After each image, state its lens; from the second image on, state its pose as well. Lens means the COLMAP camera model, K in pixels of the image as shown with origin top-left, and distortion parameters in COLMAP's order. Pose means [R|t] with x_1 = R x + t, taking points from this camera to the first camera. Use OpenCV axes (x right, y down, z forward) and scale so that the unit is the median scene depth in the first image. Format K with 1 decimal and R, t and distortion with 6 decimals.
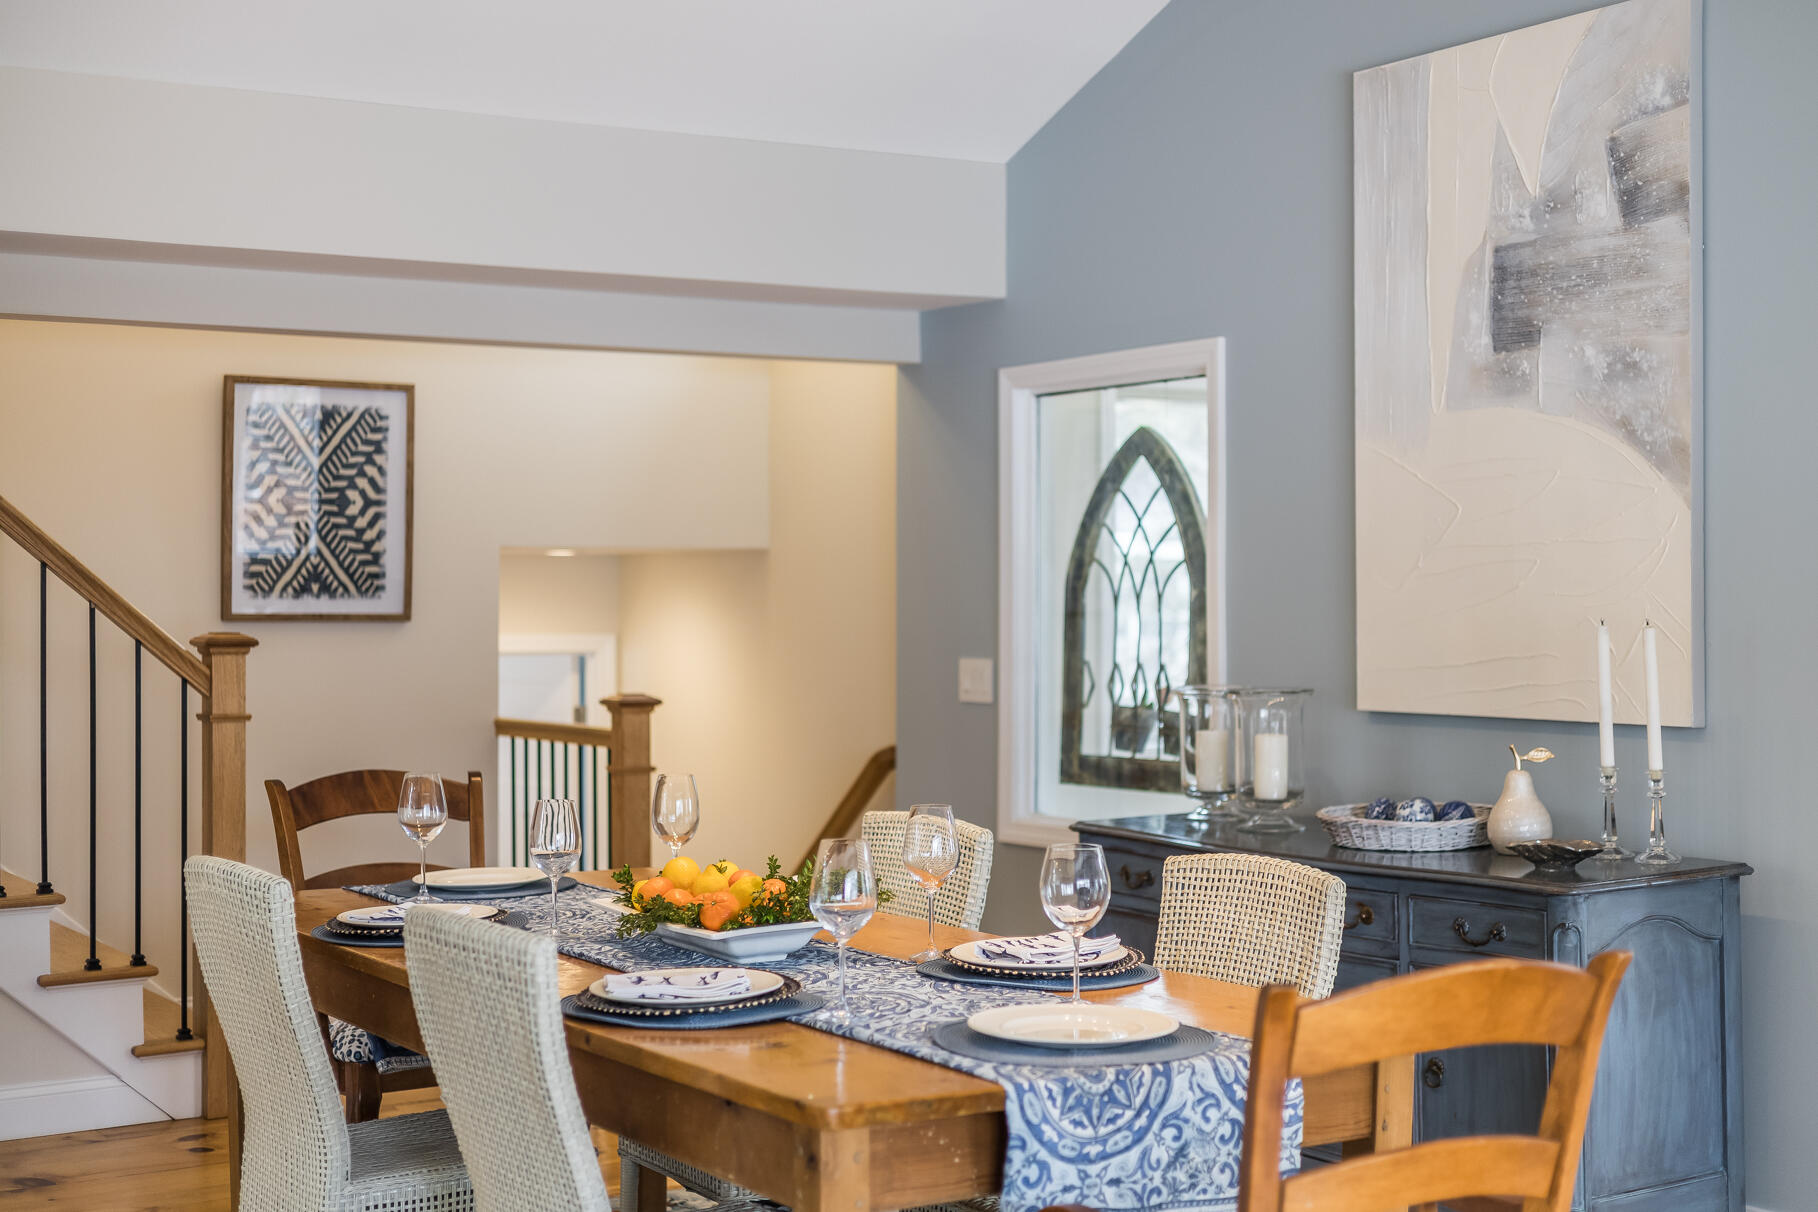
lens RADIAL K [[2575.5, 0, 917.3], [0, 2575.5, 609.7], [0, 0, 1]] dist [0.007318, 0.000000]
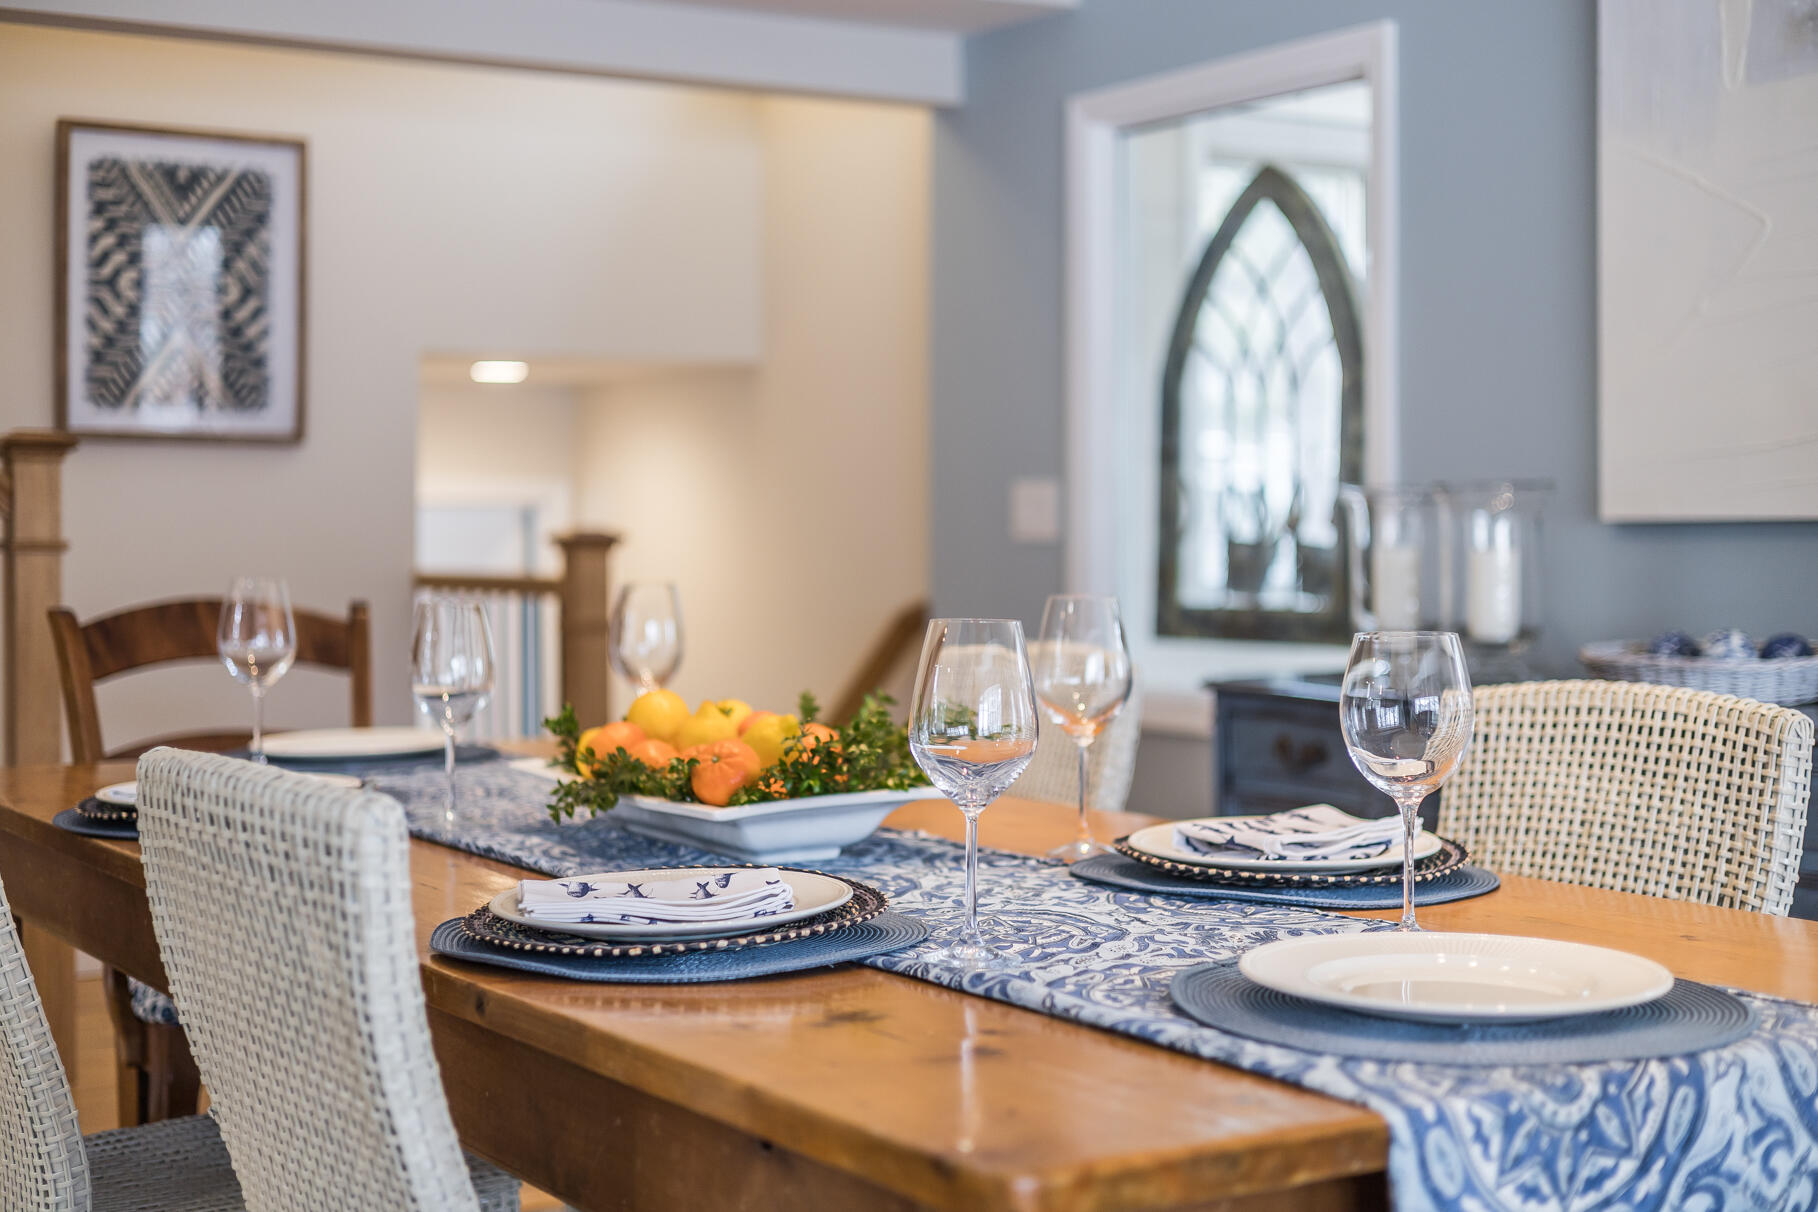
lens RADIAL K [[2575.5, 0, 896.2], [0, 2575.5, 591.1], [0, 0, 1]] dist [0.007318, 0.000000]
pose [[0.999987, -0.001740, 0.004694, -0.041121], [0.001643, 0.999788, 0.020531, 0.064386], [-0.004729, -0.020523, 0.999778, 0.423115]]
